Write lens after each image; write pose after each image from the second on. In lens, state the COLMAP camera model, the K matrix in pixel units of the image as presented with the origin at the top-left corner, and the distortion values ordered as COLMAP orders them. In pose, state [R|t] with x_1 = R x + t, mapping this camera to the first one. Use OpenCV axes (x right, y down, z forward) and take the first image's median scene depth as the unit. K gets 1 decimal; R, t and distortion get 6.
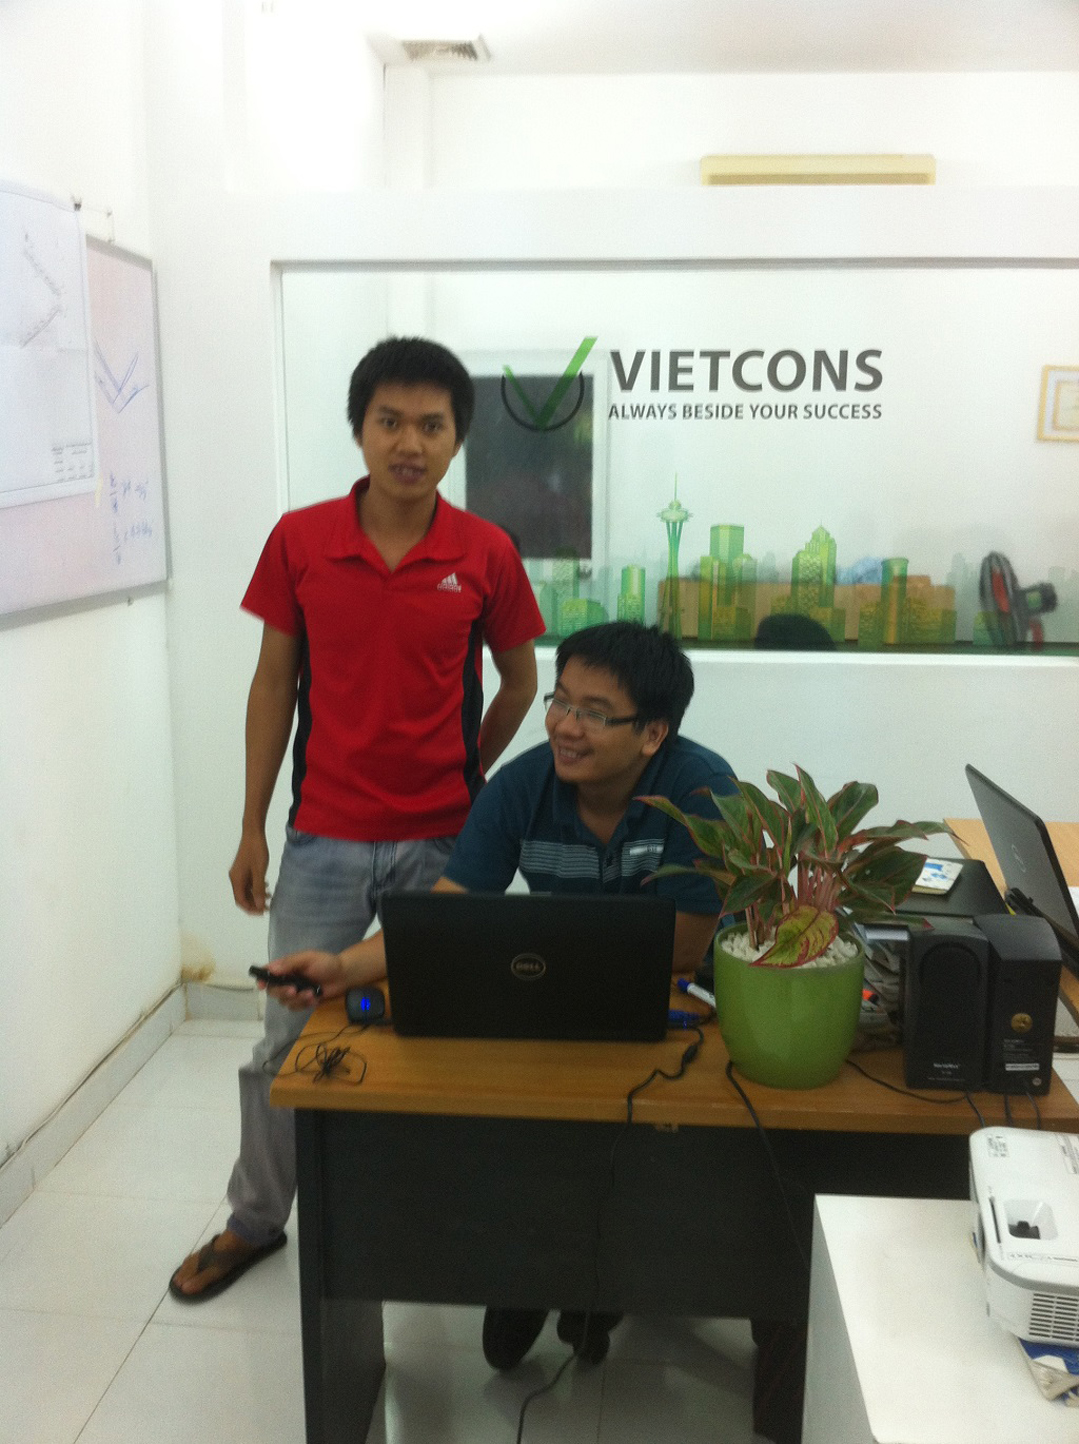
lens RADIAL K [[1376.9, 0, 539.5], [0, 1376.9, 722.0], [0, 0, 1]] dist [0.178345, -0.523782]
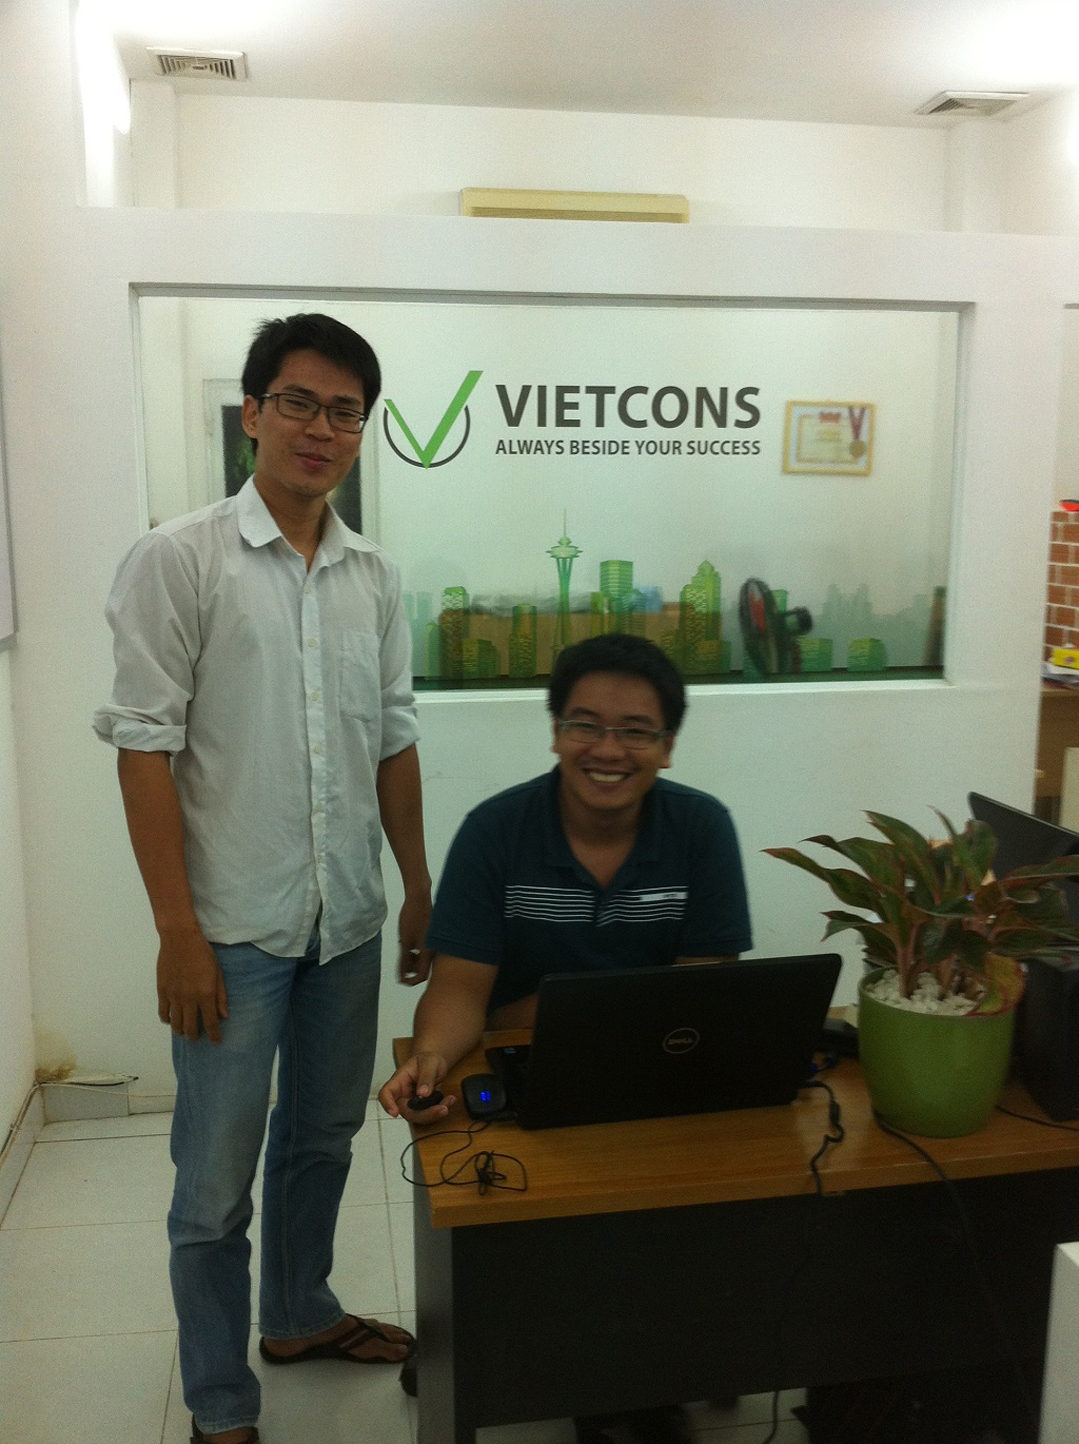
lens RADIAL K [[1376.9, 0, 539.5], [0, 1376.9, 722.0], [0, 0, 1]] dist [0.178345, -0.523782]
pose [[0.967232, -0.049739, 0.248974, -0.174156], [0.054348, 0.998454, -0.011668, -0.018092], [-0.248009, 0.024817, 0.968440, 0.055797]]
